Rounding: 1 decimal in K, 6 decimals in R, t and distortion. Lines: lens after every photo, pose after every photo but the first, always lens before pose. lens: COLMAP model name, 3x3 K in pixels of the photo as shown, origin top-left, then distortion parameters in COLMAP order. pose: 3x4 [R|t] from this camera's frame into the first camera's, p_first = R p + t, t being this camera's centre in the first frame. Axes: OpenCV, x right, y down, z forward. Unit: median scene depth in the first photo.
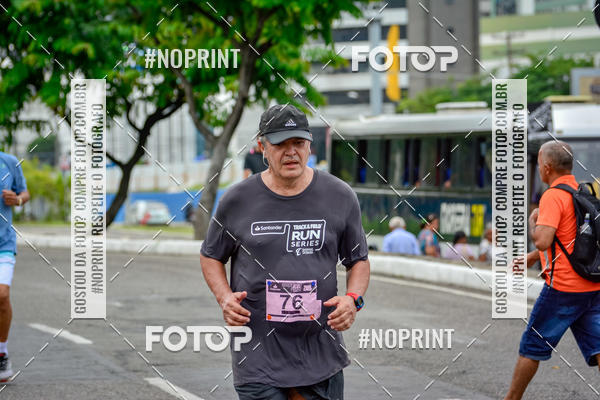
lens RADIAL K [[4234.9, 0, 301.3], [0, 4234.9, 200.1], [0, 0, 1]] dist [2.410874, 0.000000]
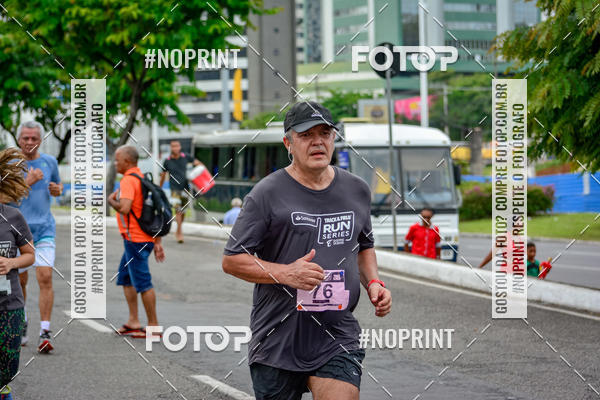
lens RADIAL K [[4234.9, 0, 269.2], [0, 4234.9, 175.6], [0, 0, 1]] dist [2.410874, 0.000000]
pose [[0.999897, 0.002645, -0.014072, 0.053184], [-0.002741, 0.999973, -0.006758, 0.005348], [0.014054, 0.006795, 0.999878, -0.458276]]
